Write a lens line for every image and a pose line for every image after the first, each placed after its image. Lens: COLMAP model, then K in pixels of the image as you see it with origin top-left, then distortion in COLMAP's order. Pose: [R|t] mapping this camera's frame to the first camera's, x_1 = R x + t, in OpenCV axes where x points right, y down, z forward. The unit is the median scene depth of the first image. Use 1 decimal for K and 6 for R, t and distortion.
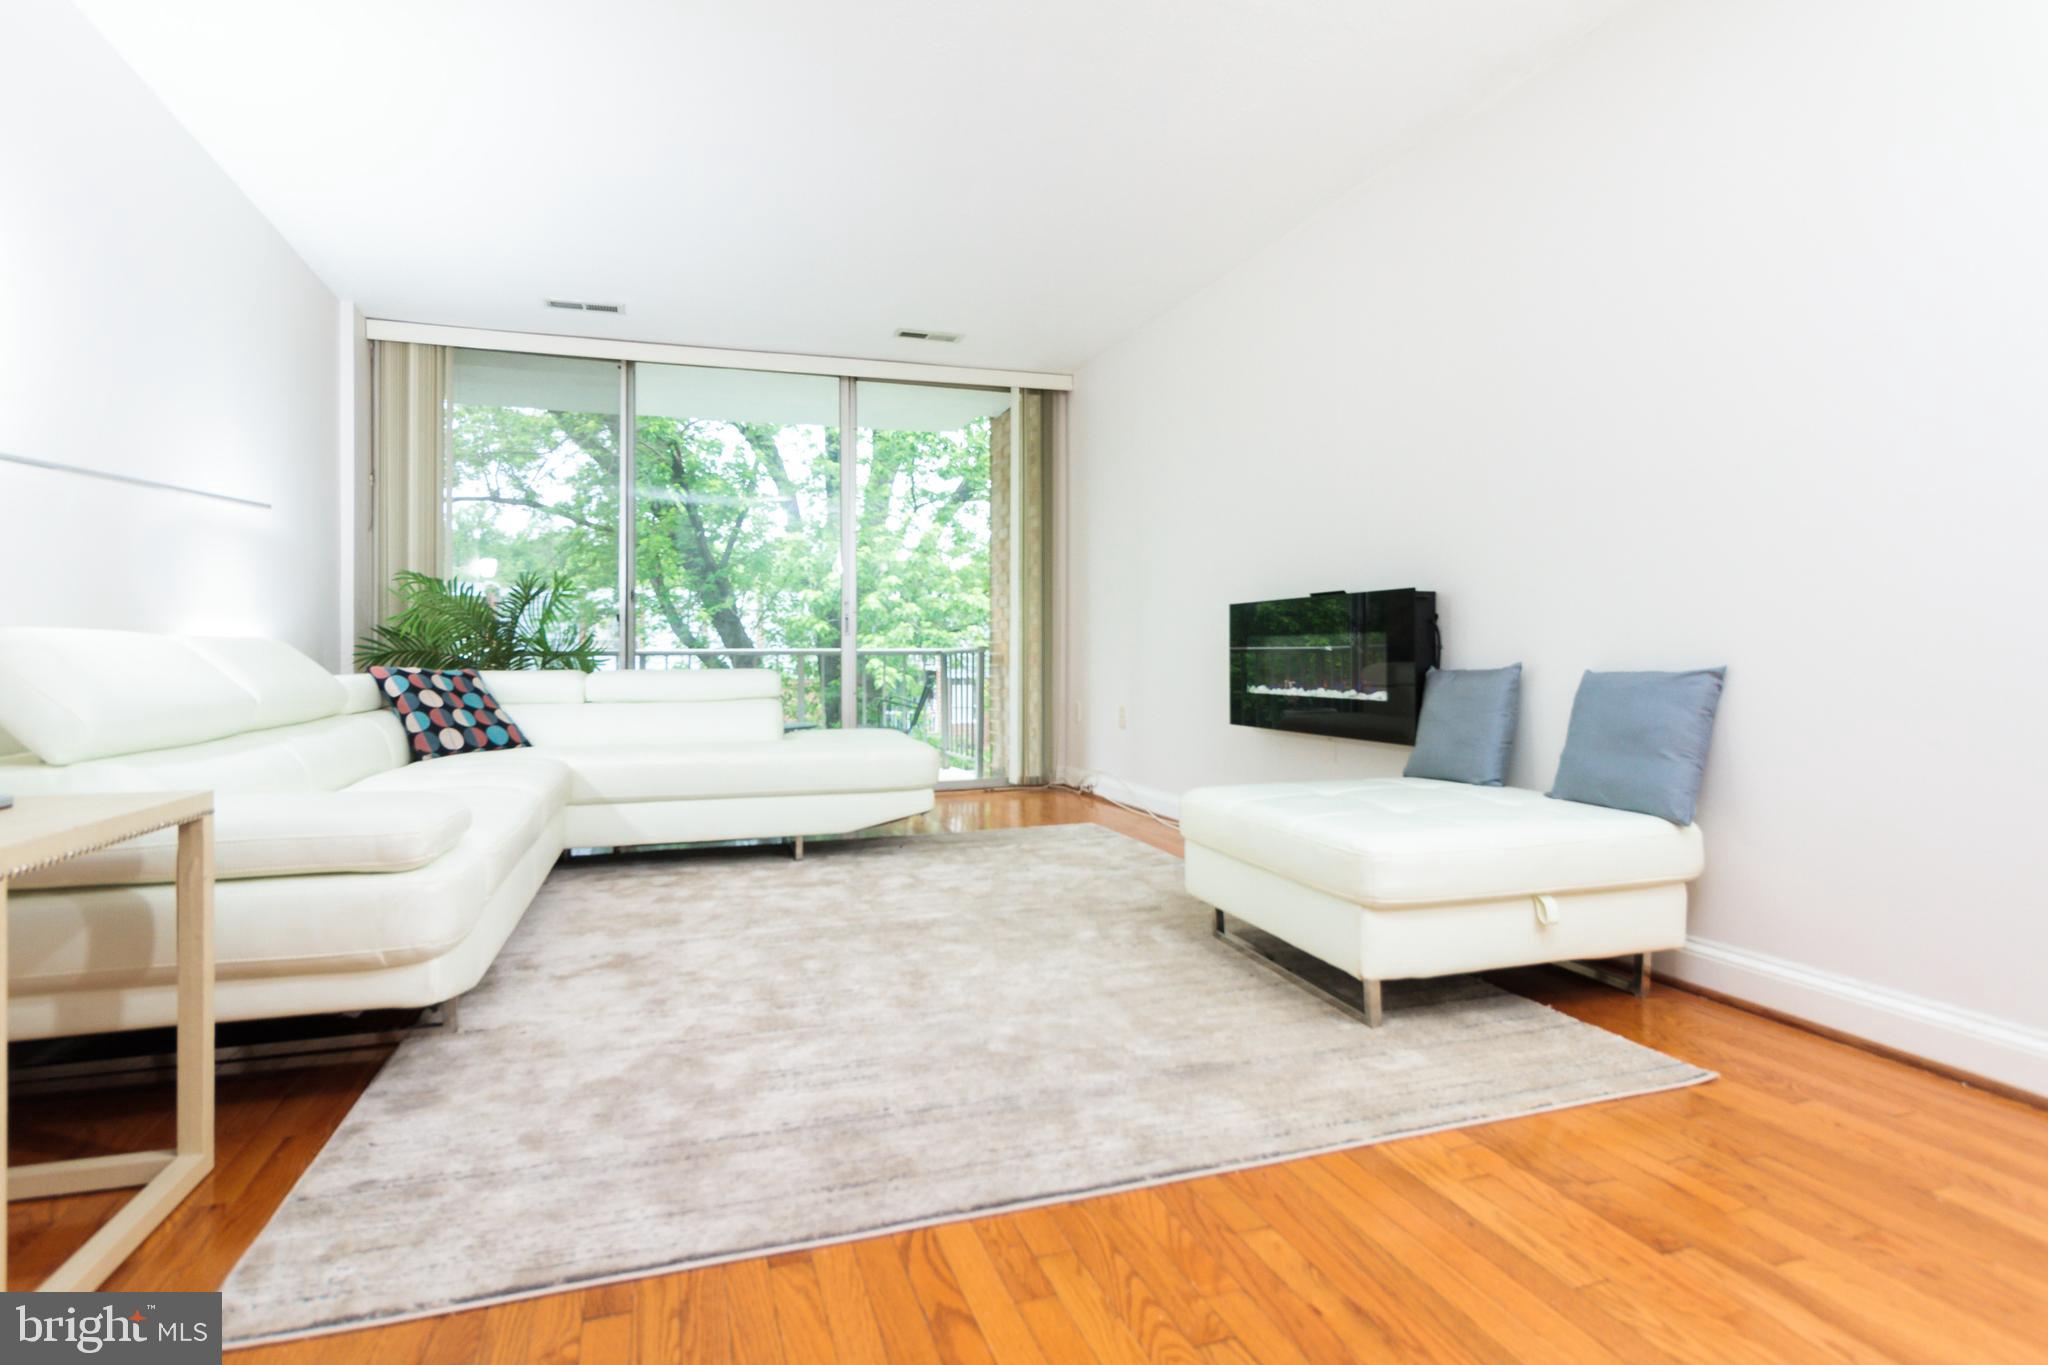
lens RADIAL K [[1034.5, 0, 1041.5], [0, 1034.5, 644.8], [0, 0, 1]] dist [-0.002403, 0.000719]
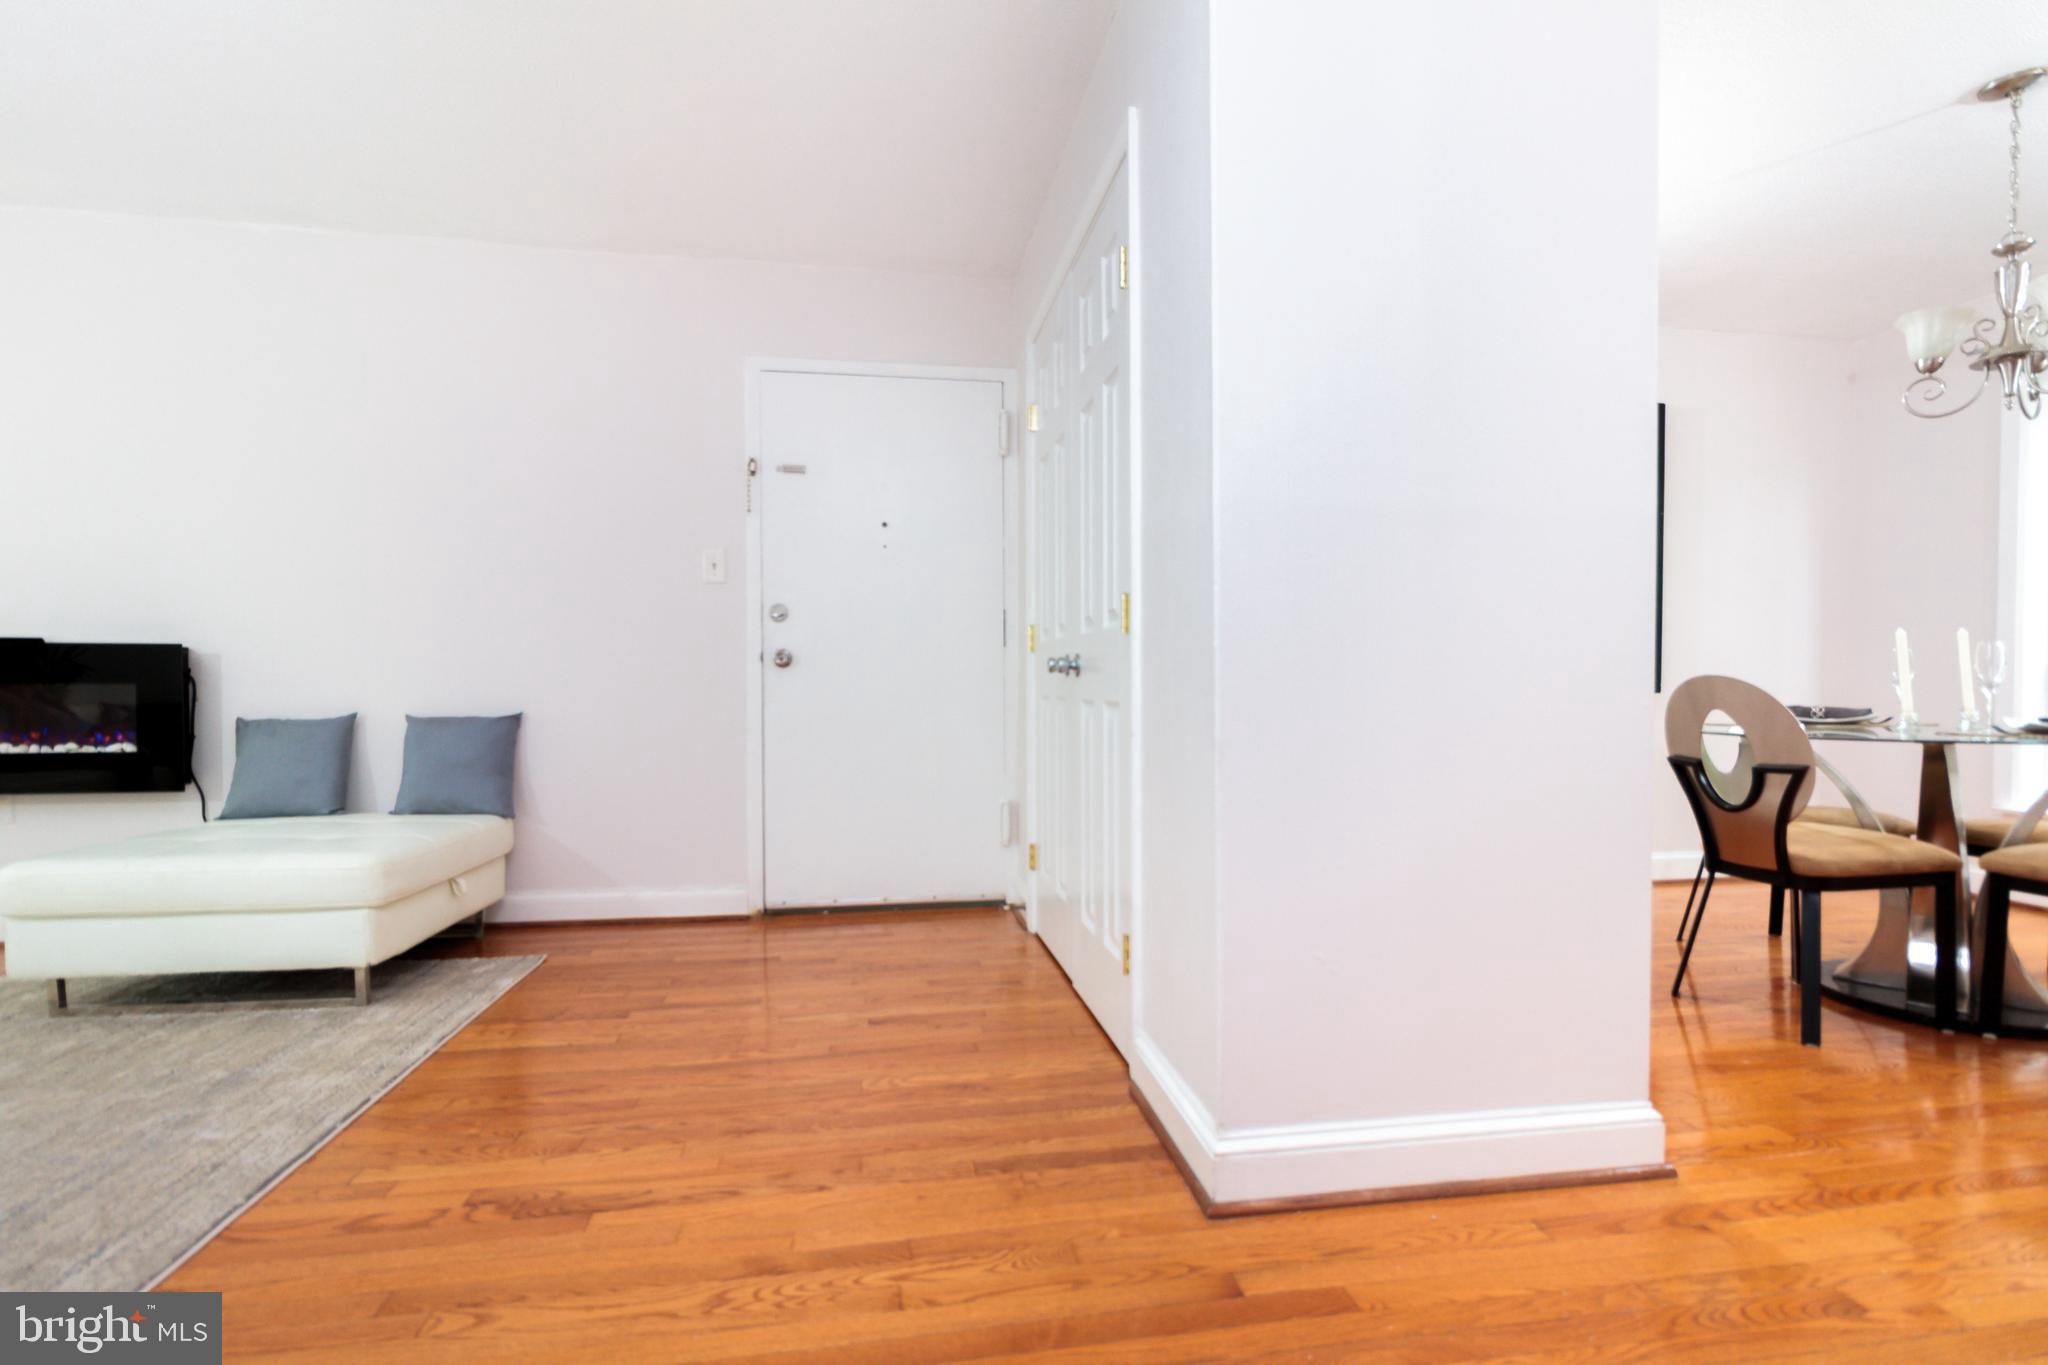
lens RADIAL K [[943.1, 0, 1008.8], [0, 943.1, 700.8], [0, 0, 1]] dist [-0.003273, 0.002754]
pose [[0.179753, -0.007487, 0.983683, -0.582345], [-0.010158, 0.999904, 0.009467, -0.018389], [-0.983659, -0.011694, 0.179659, -0.011996]]
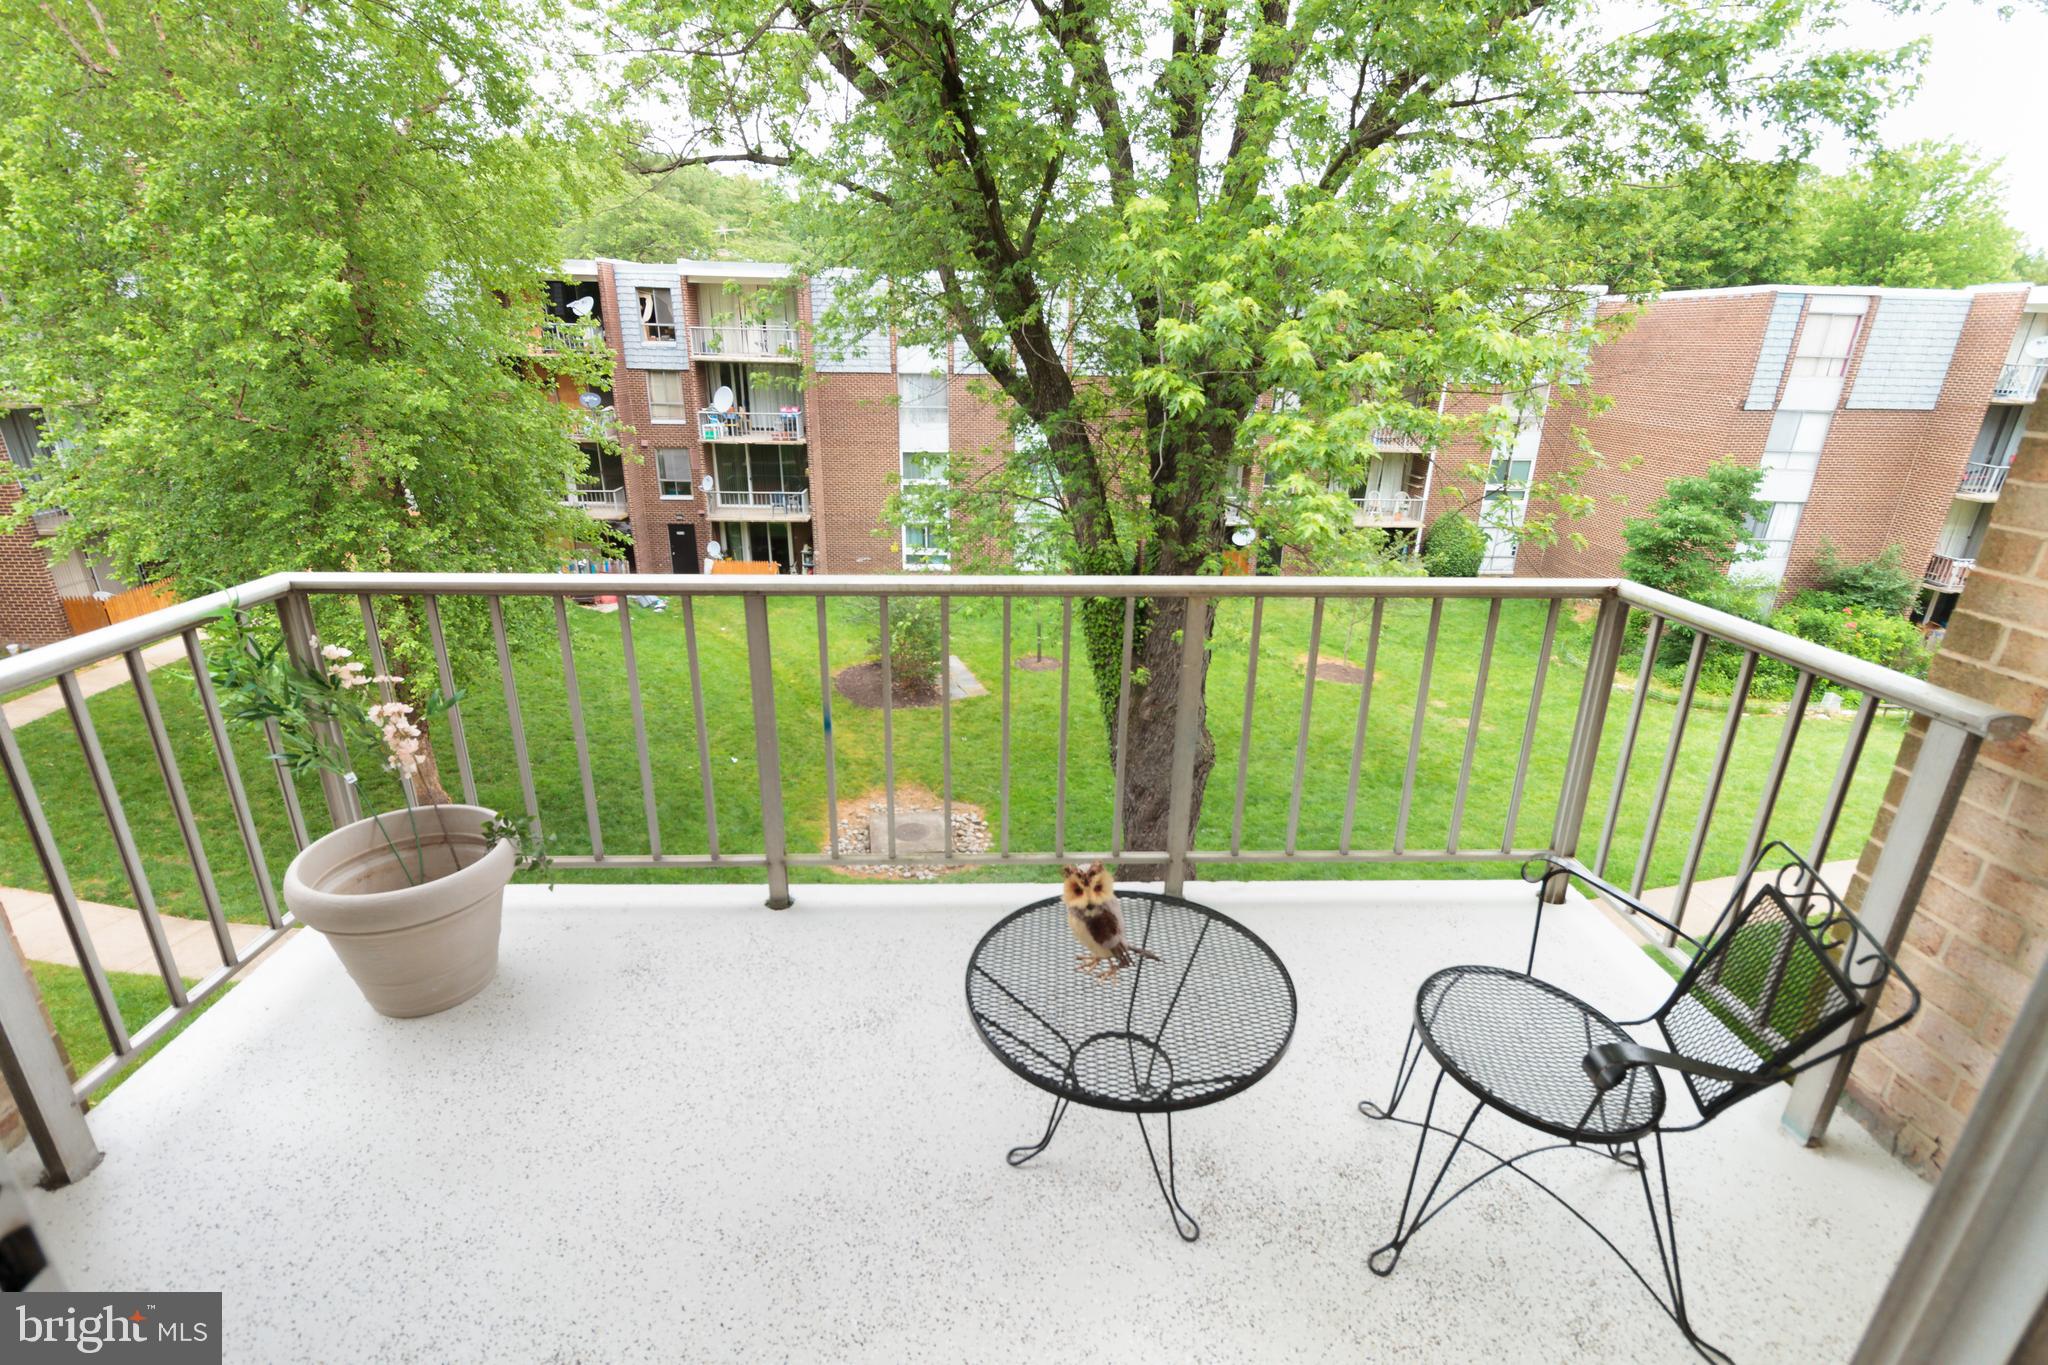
lens RADIAL K [[943.1, 0, 1024.9], [0, 943.1, 692.7], [0, 0, 1]] dist [-0.003273, 0.002754]
pose [[0.951633, 0.128689, -0.278985, -0.608826], [-0.017376, 0.929140, 0.369318, -0.237771], [0.306744, -0.346608, 0.886437, 2.204141]]
